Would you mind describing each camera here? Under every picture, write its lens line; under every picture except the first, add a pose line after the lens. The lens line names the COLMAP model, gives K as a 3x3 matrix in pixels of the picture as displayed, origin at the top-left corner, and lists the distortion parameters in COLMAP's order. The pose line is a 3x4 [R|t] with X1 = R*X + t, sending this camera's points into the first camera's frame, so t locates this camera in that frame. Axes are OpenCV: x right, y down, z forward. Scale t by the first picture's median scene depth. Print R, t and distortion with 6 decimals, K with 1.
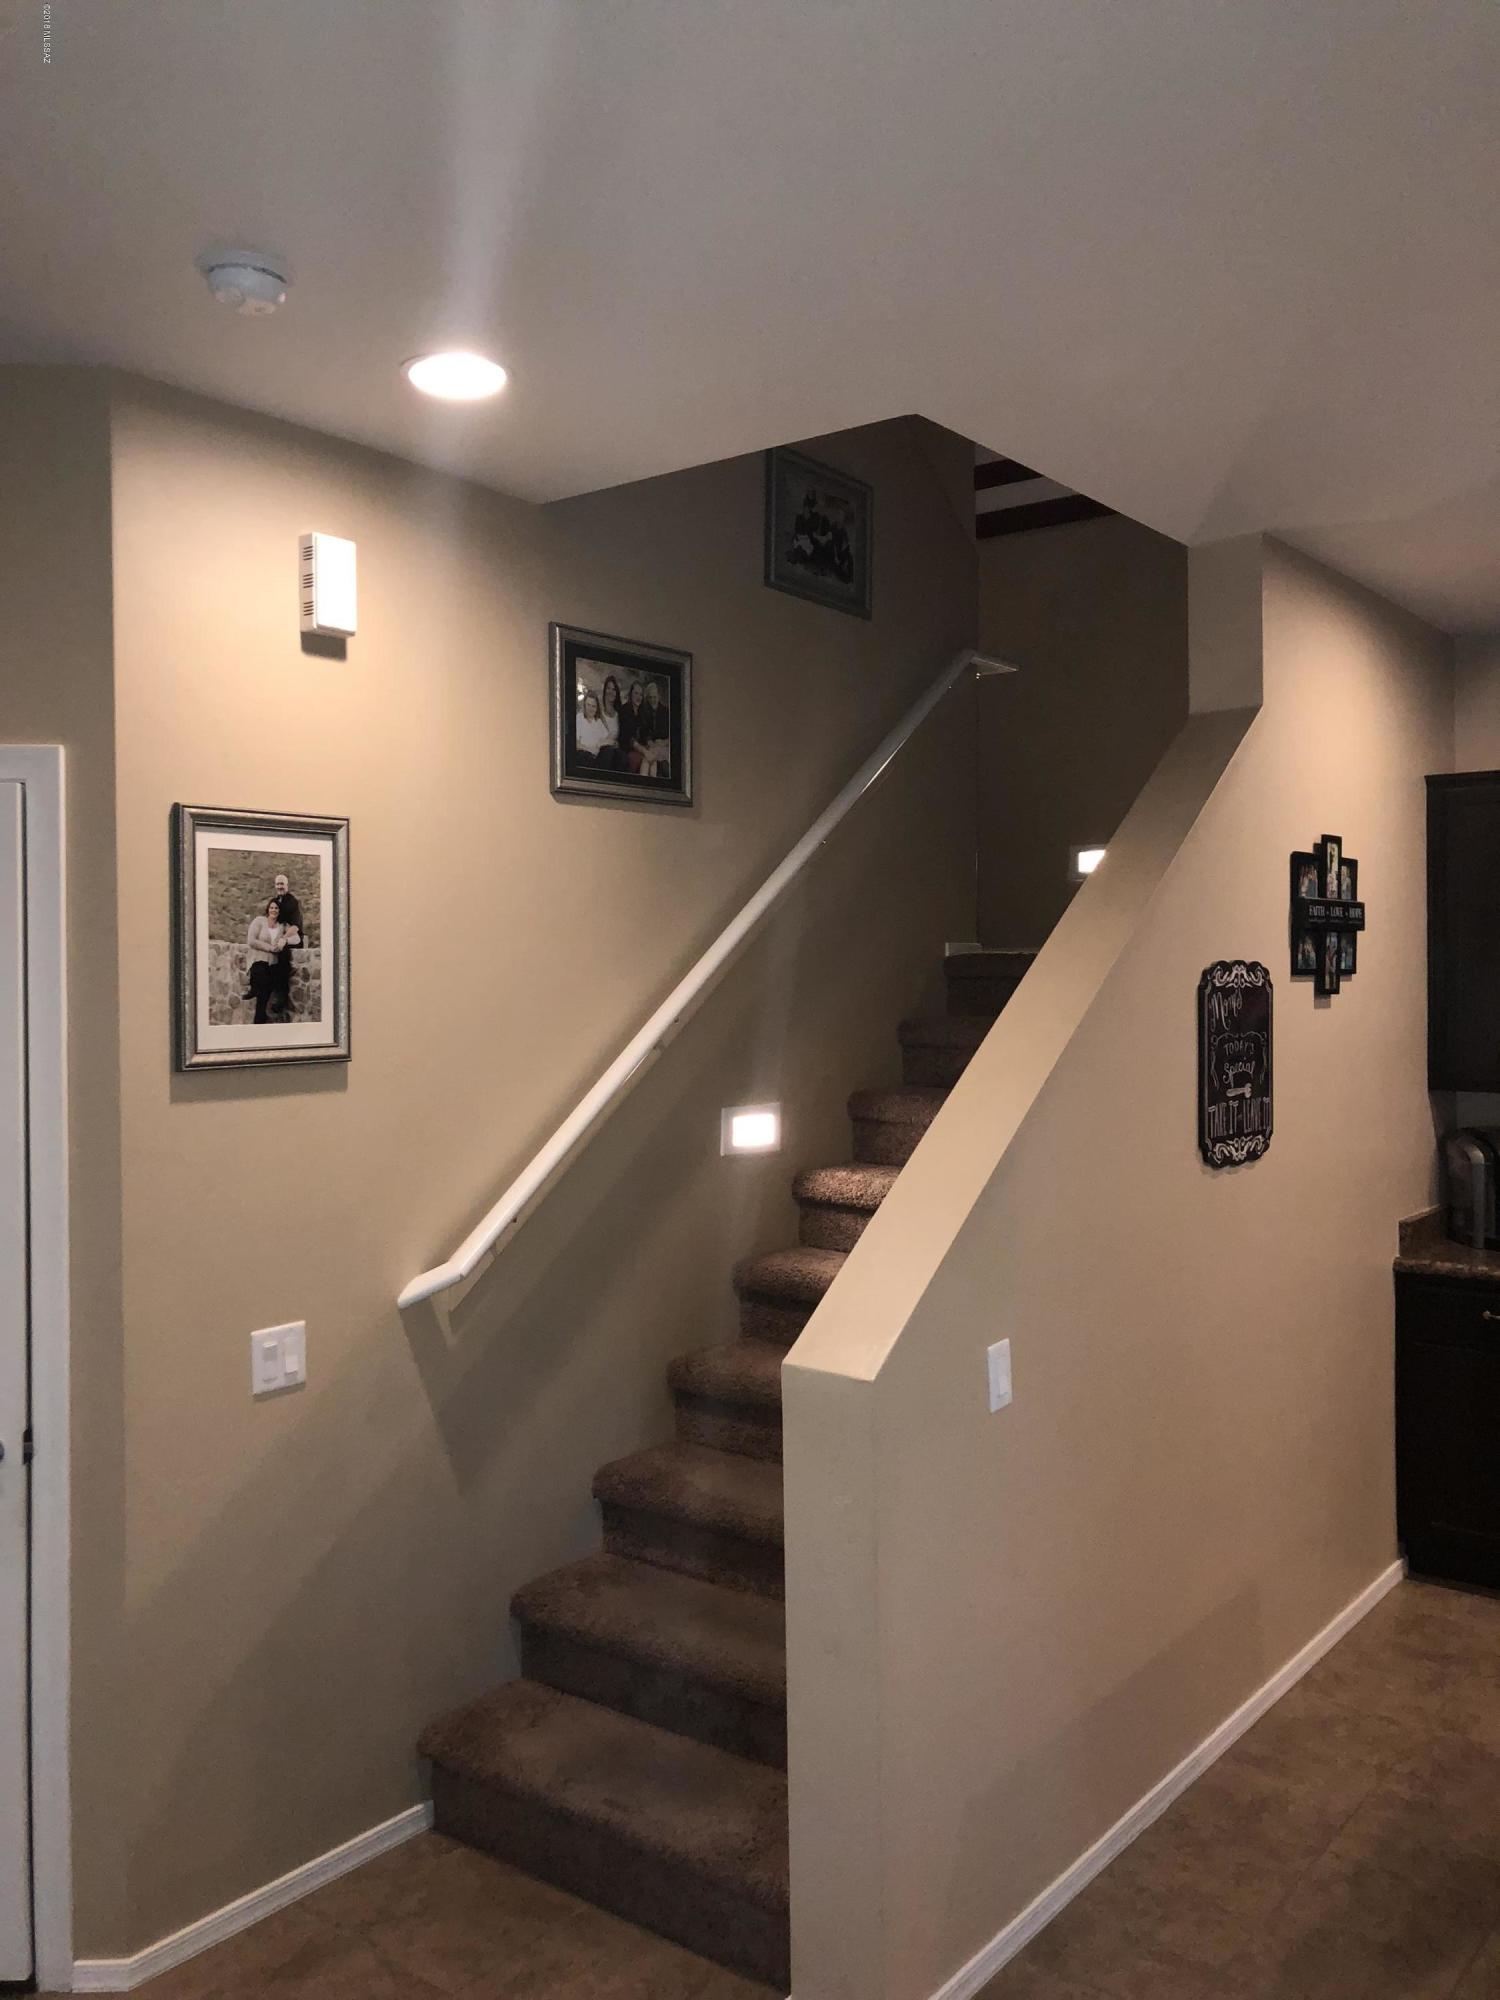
lens RADIAL K [[1639.2, 0, 746.1], [0, 1639.2, 996.0], [0, 0, 1]] dist [0.048151, -0.078255]
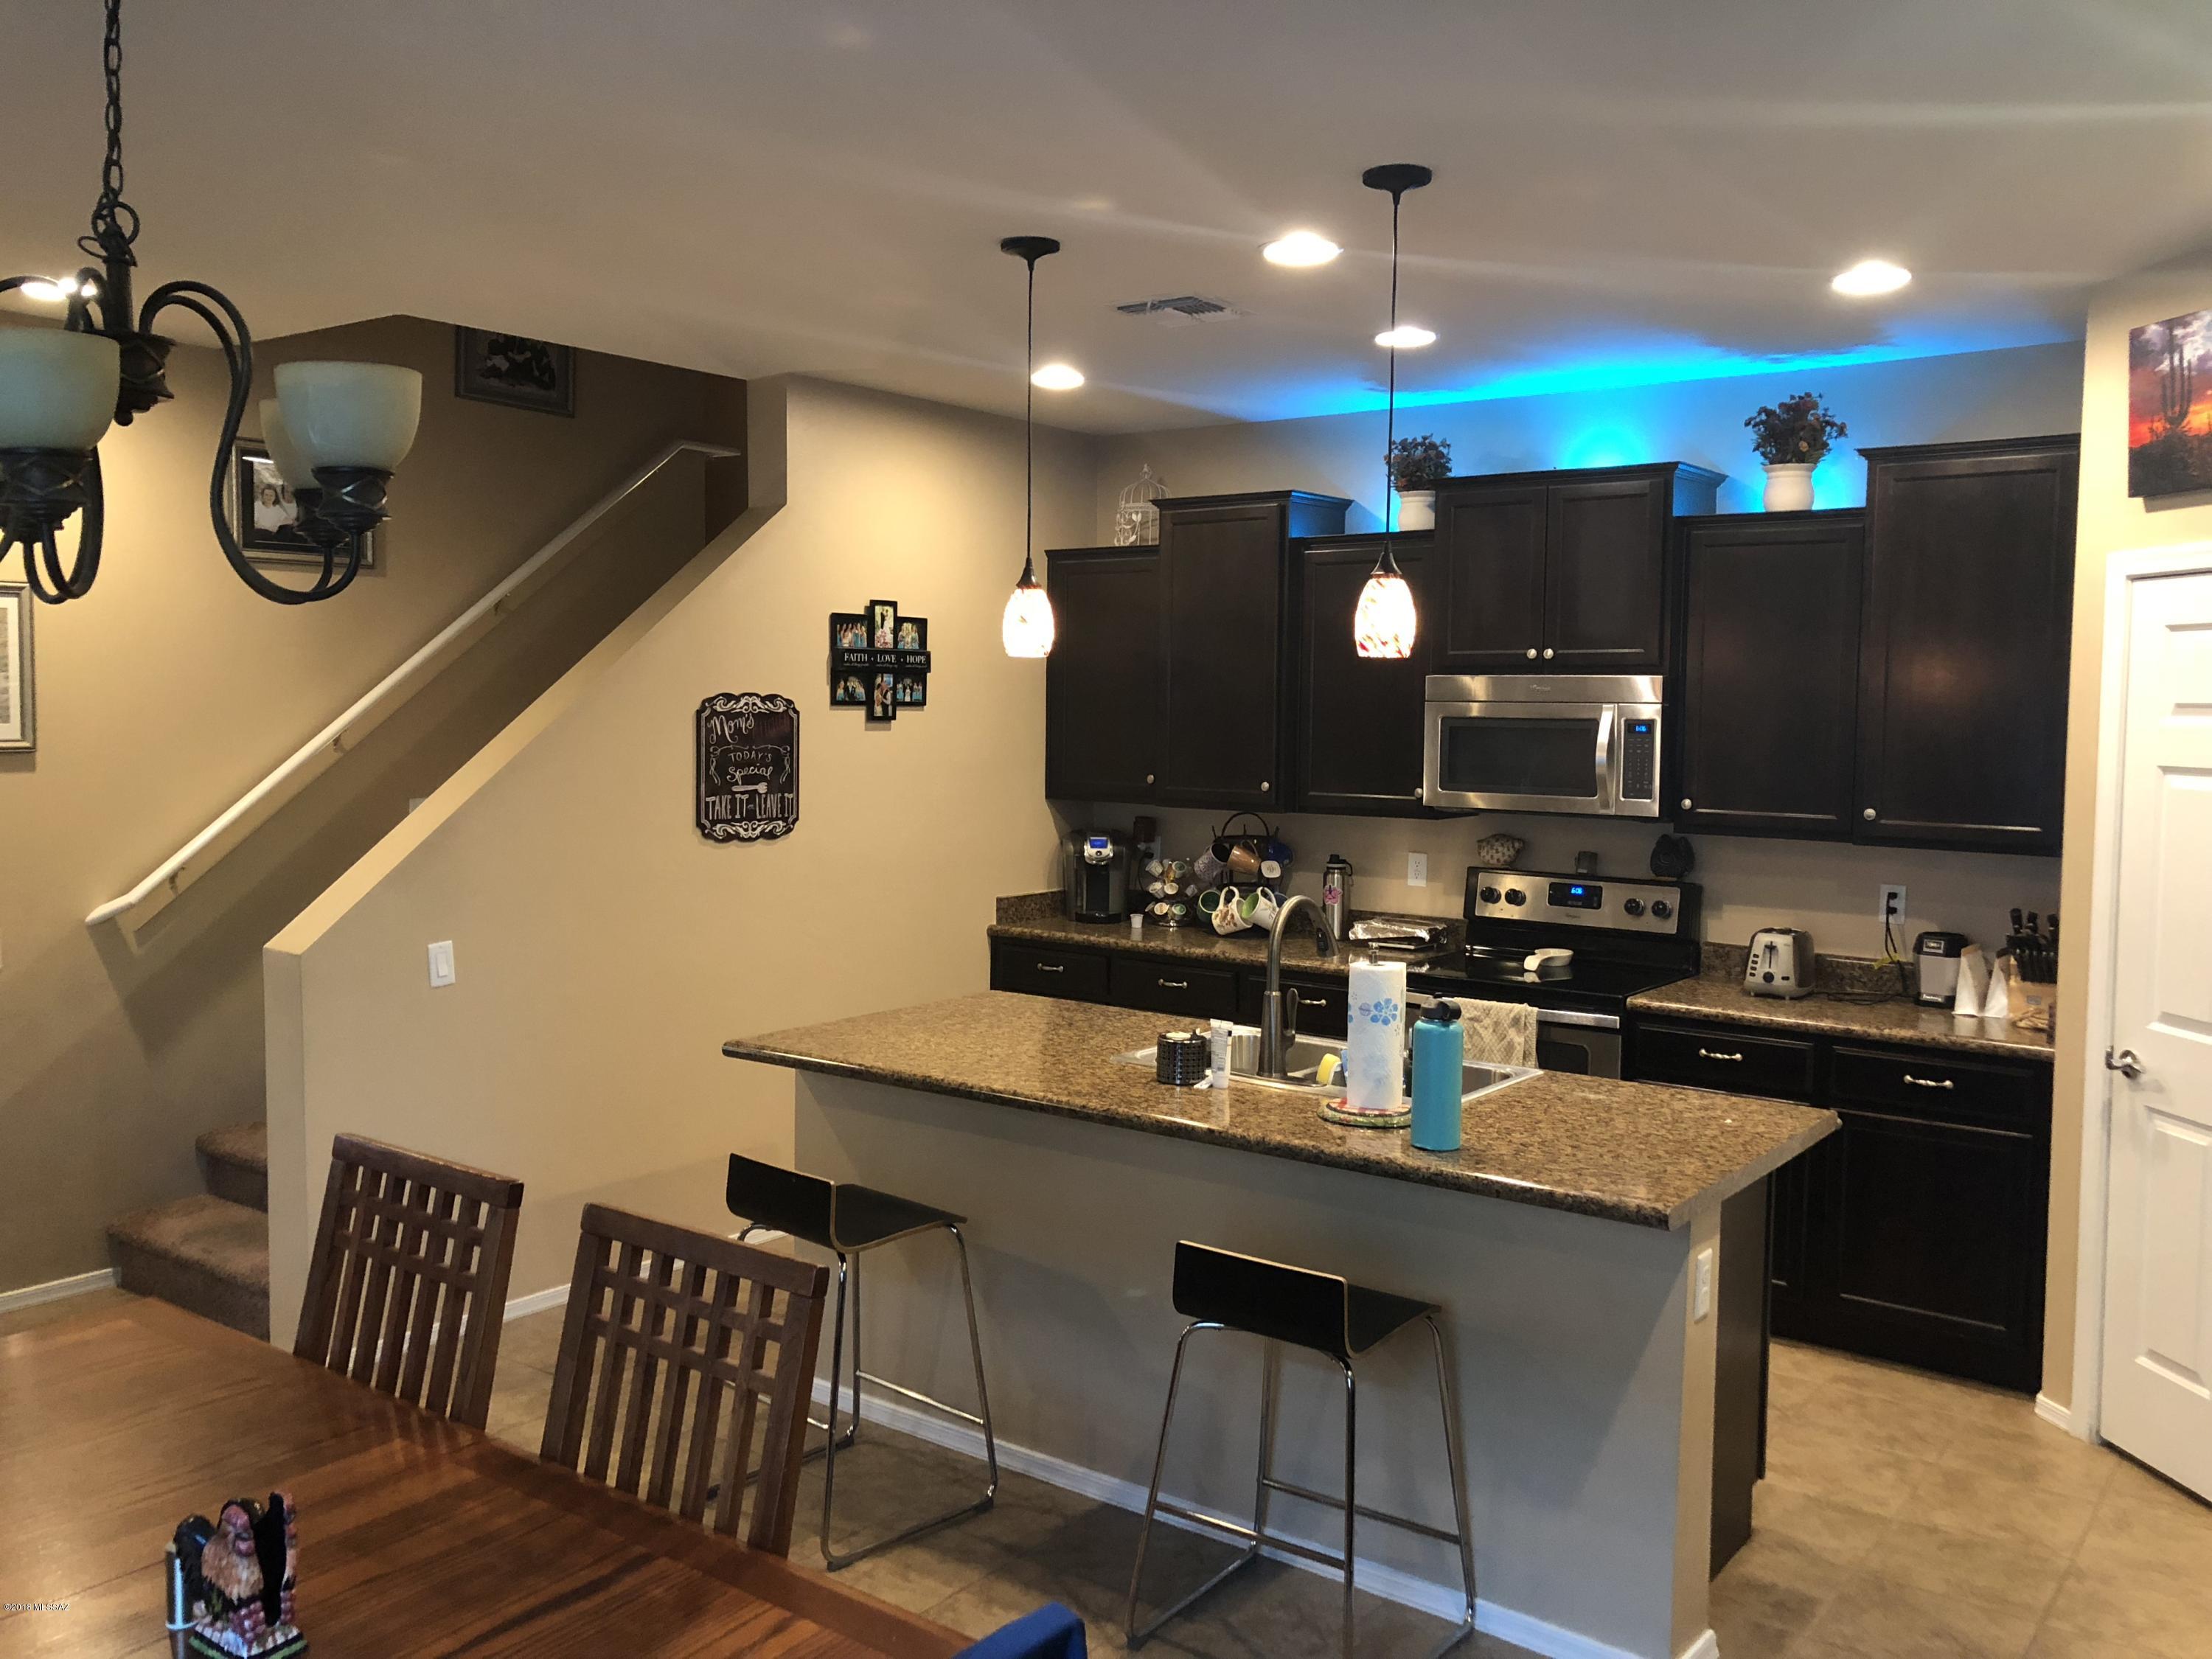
lens RADIAL K [[1812.9, 0, 1089.7], [0, 1812.9, 820.2], [0, 0, 1]] dist [0.048151, -0.078255]
pose [[0.999547, 0.015187, 0.025984, 0.542159], [-0.016484, 0.998591, 0.050441, 0.003472], [-0.025181, -0.050847, 0.998389, -0.527813]]
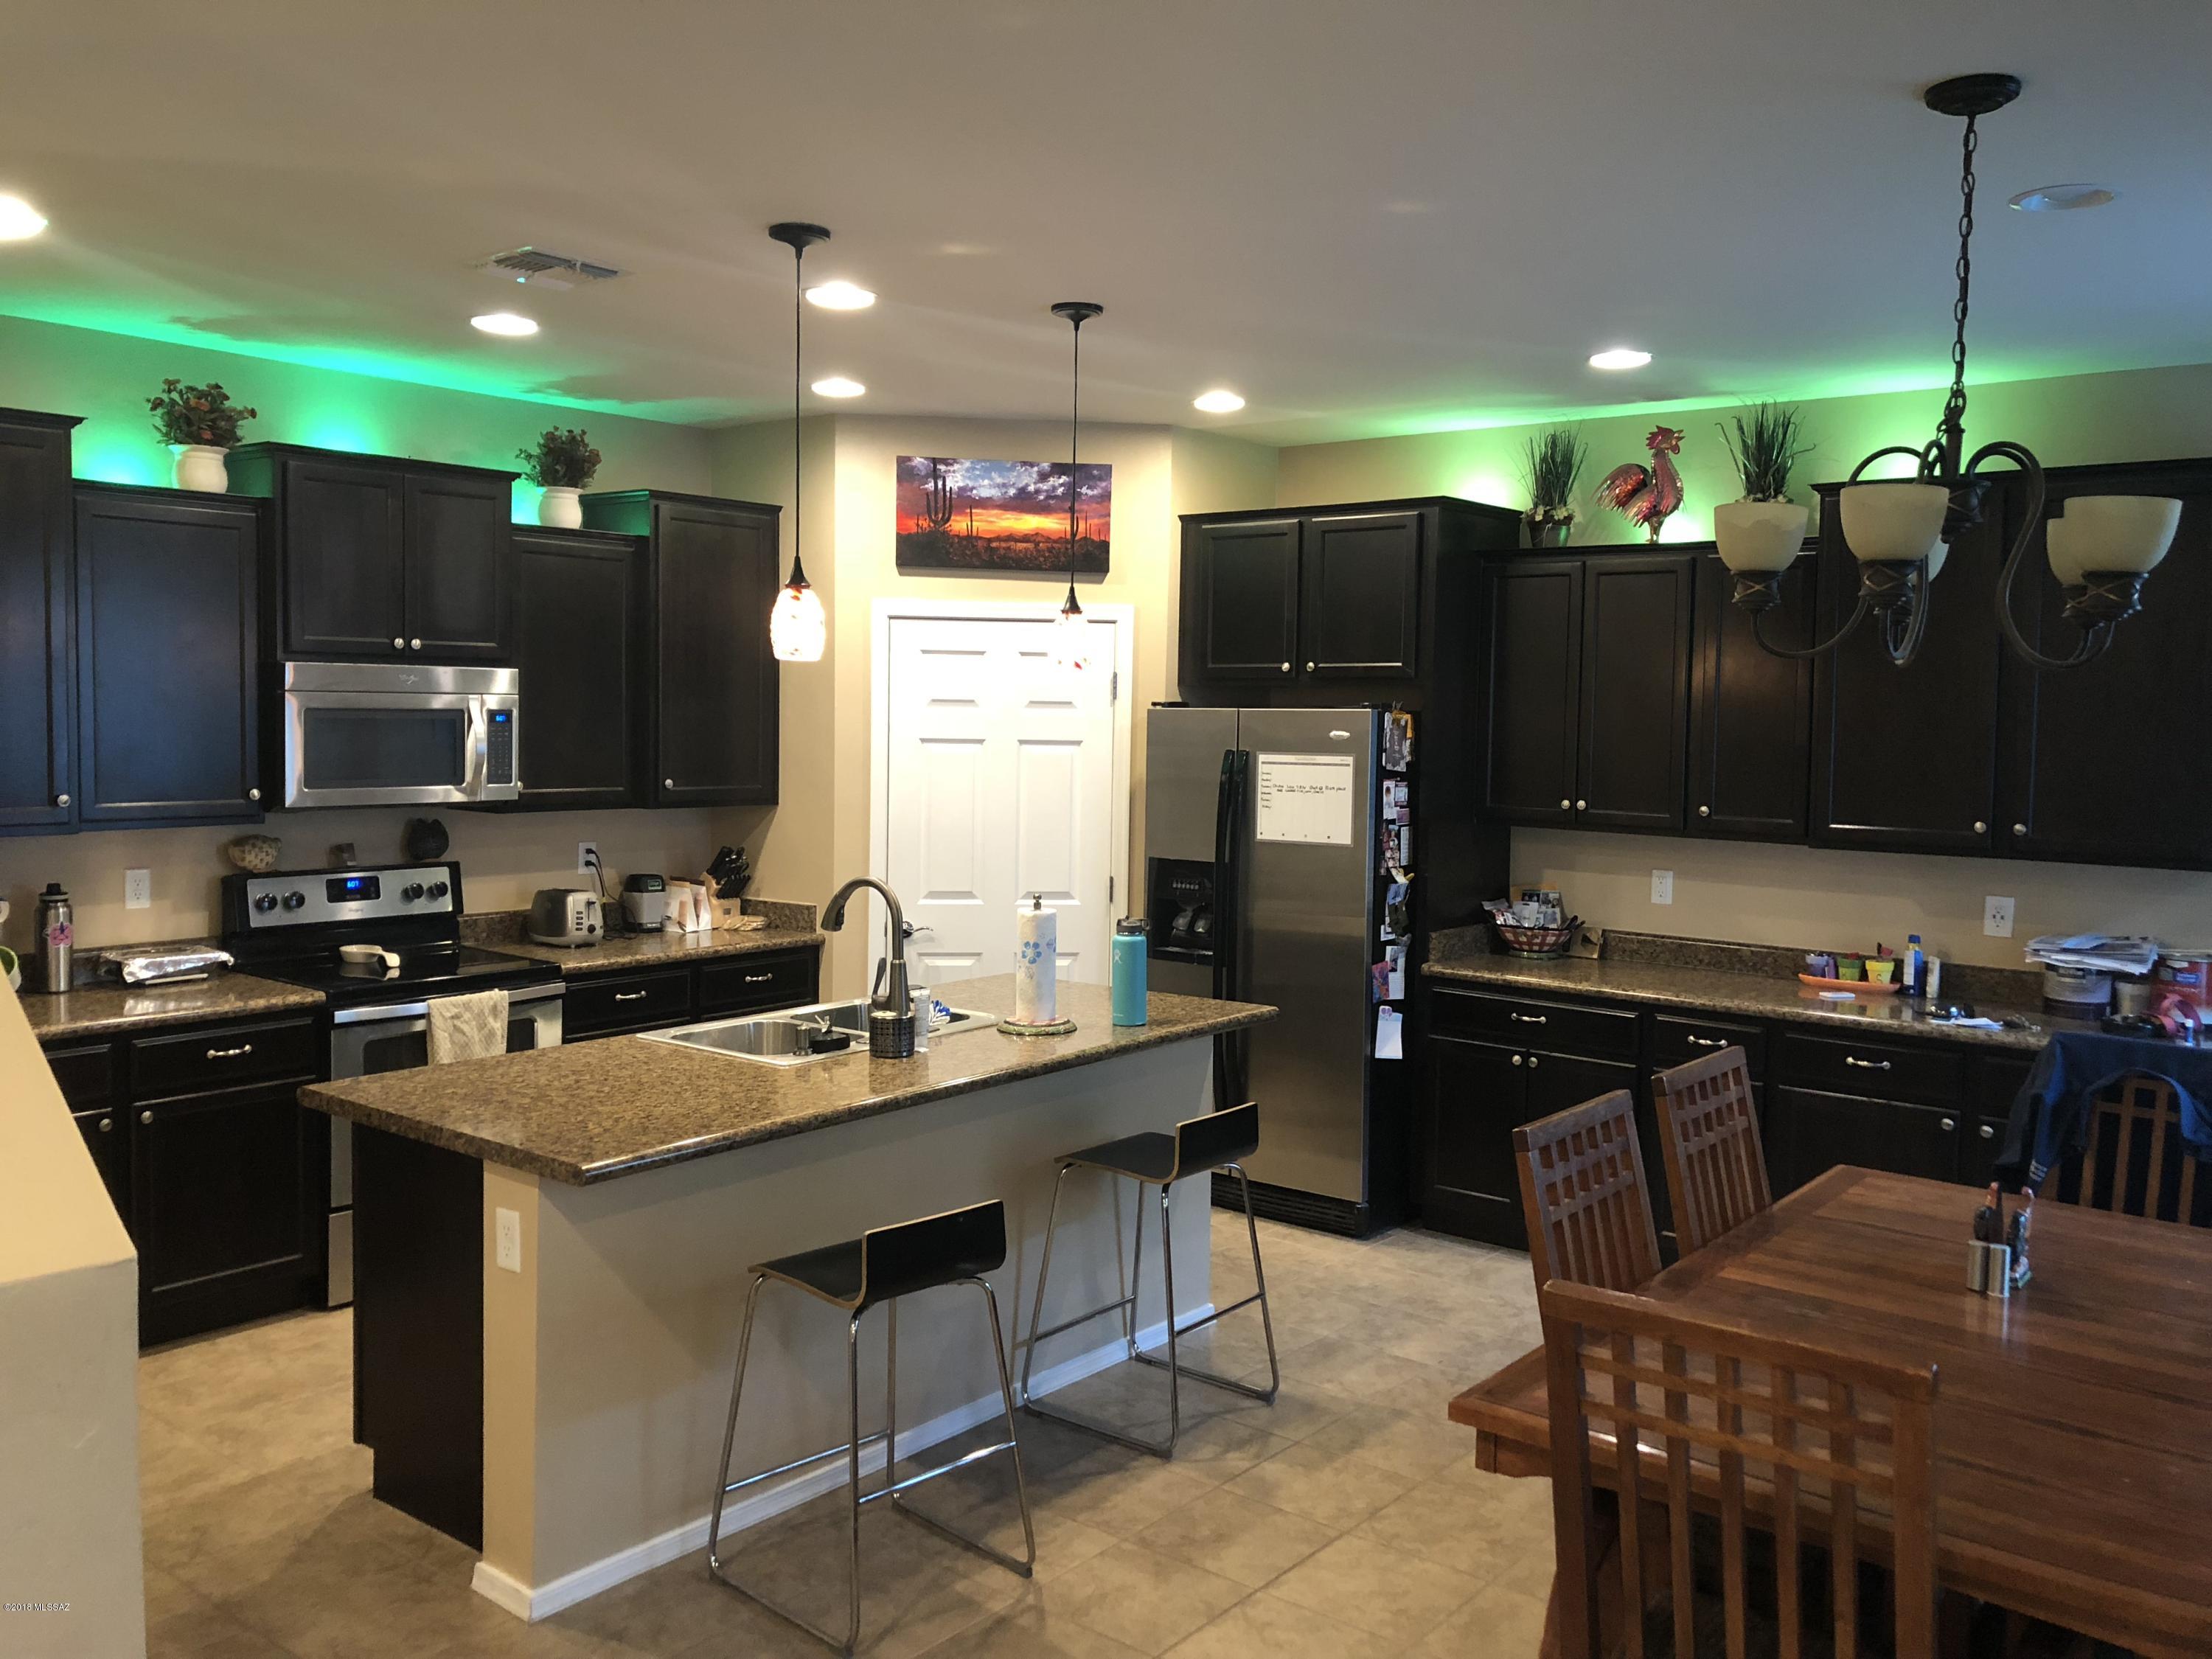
lens RADIAL K [[1812.9, 0, 1089.7], [0, 1812.9, 820.2], [0, 0, 1]] dist [0.048151, -0.078255]
pose [[0.000043, -0.056704, 0.998391, -1.434901], [-0.000156, 0.998391, 0.056704, -0.011623], [-1.000000, -0.000158, 0.000034, 1.198703]]
